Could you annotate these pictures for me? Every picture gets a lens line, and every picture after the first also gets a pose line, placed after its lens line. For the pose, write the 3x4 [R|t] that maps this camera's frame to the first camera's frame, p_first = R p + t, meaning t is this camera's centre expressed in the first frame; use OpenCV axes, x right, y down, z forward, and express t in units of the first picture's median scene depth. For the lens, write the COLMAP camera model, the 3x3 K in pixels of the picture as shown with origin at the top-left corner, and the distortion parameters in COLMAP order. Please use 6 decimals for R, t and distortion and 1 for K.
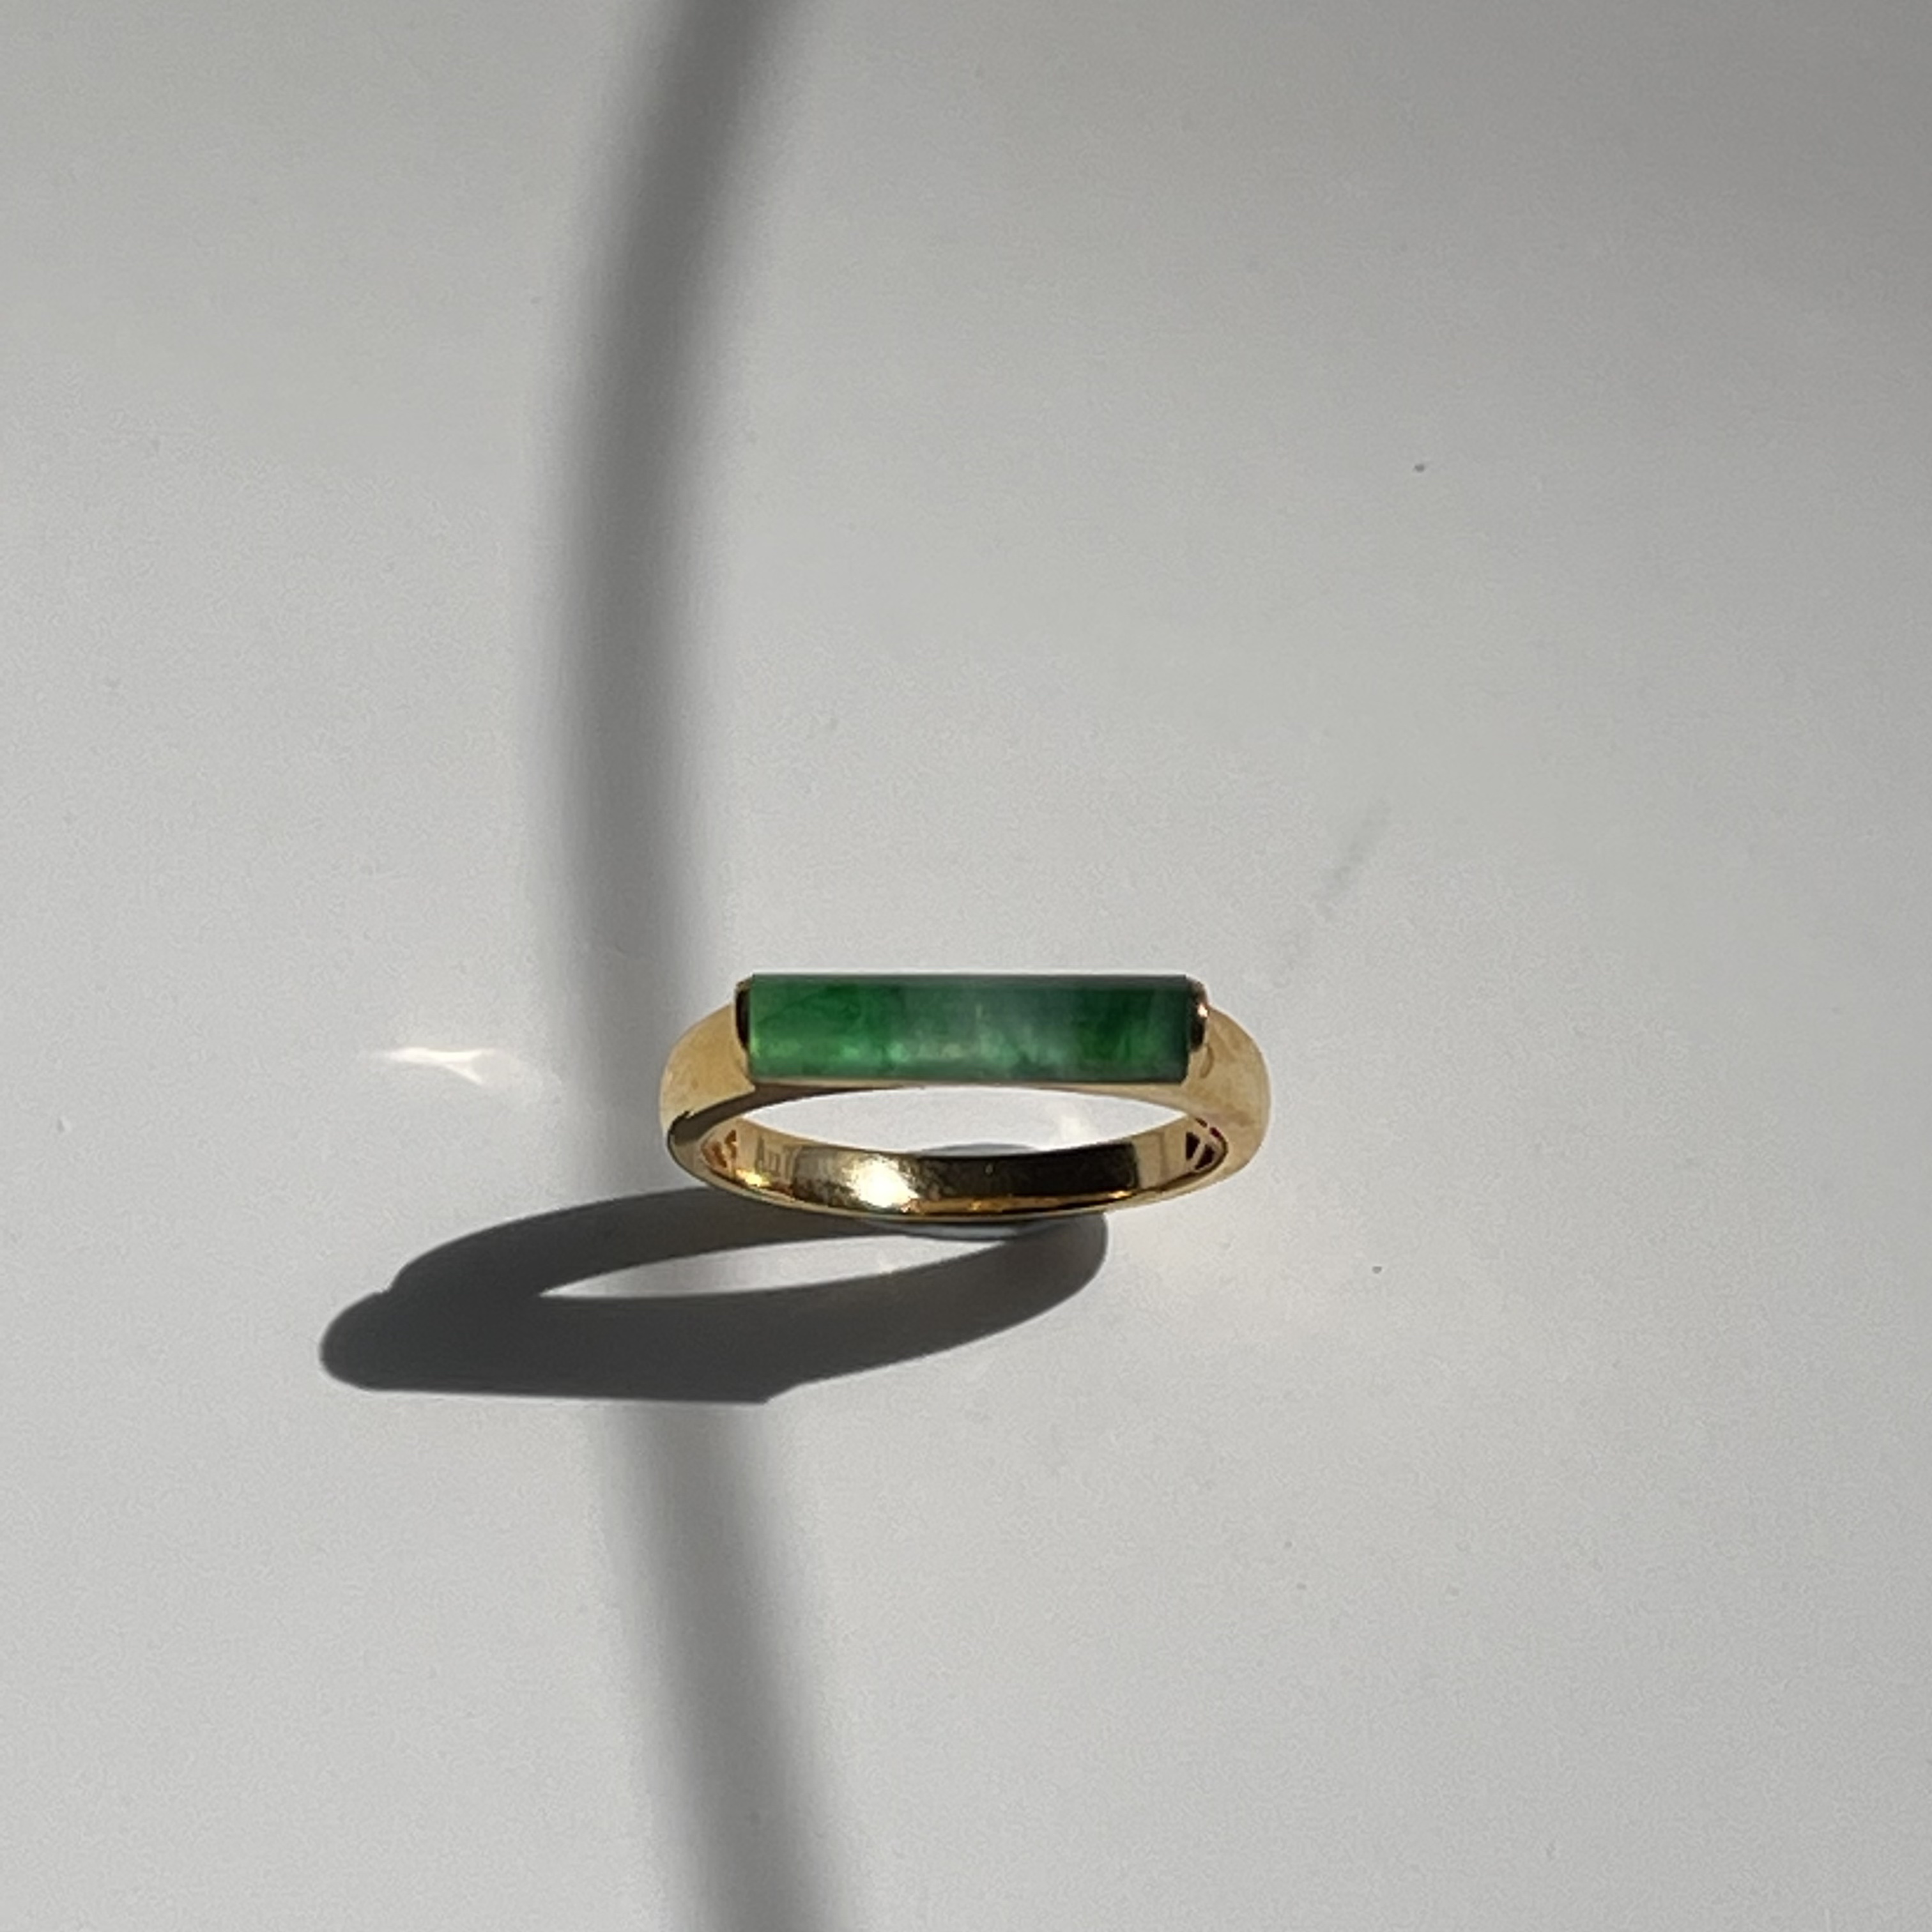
lens RADIAL K [[7904.9, 0, 968.7], [0, 7904.9, 964.2], [0, 0, 1]] dist [-0.168157, 0.000000]
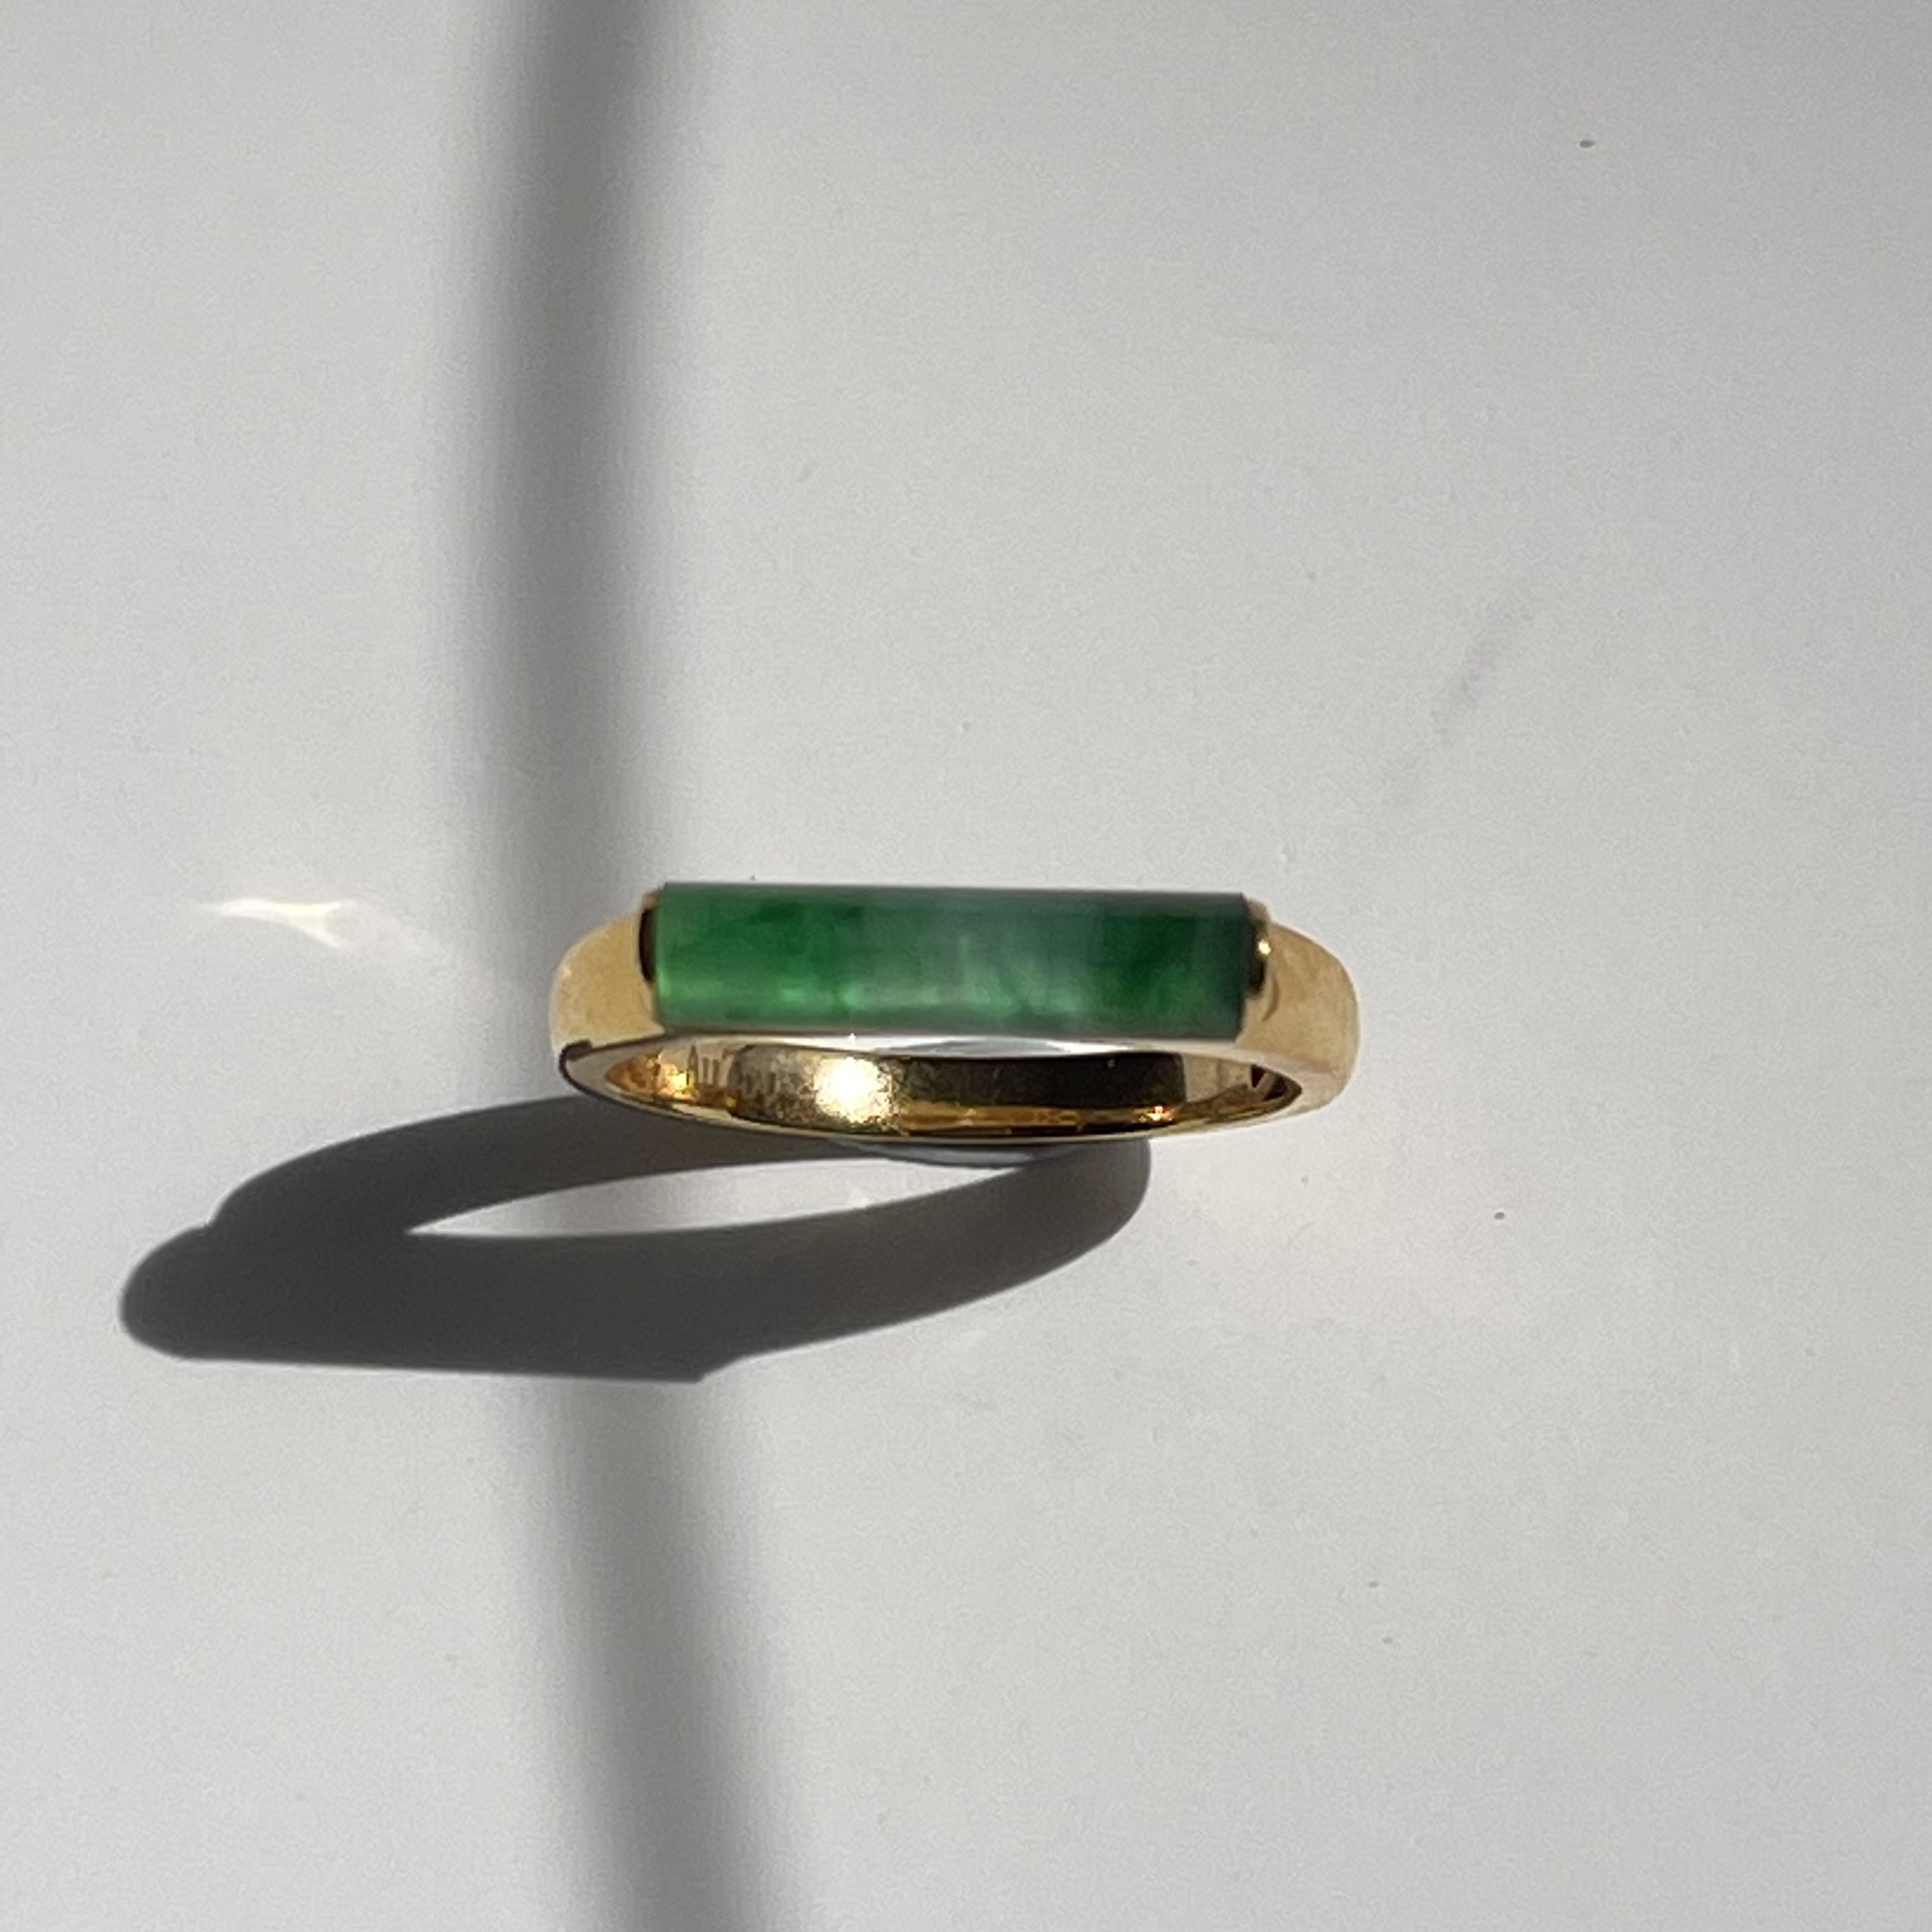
lens RADIAL K [[7904.9, 0, 963.2], [0, 7904.9, 967.1], [0, 0, 1]] dist [-0.168157, 0.000000]
pose [[0.999459, 0.018260, -0.027363, 0.021299], [-0.015161, 0.993874, 0.109477, -0.072235], [0.029194, -0.109003, 0.993613, 0.255112]]
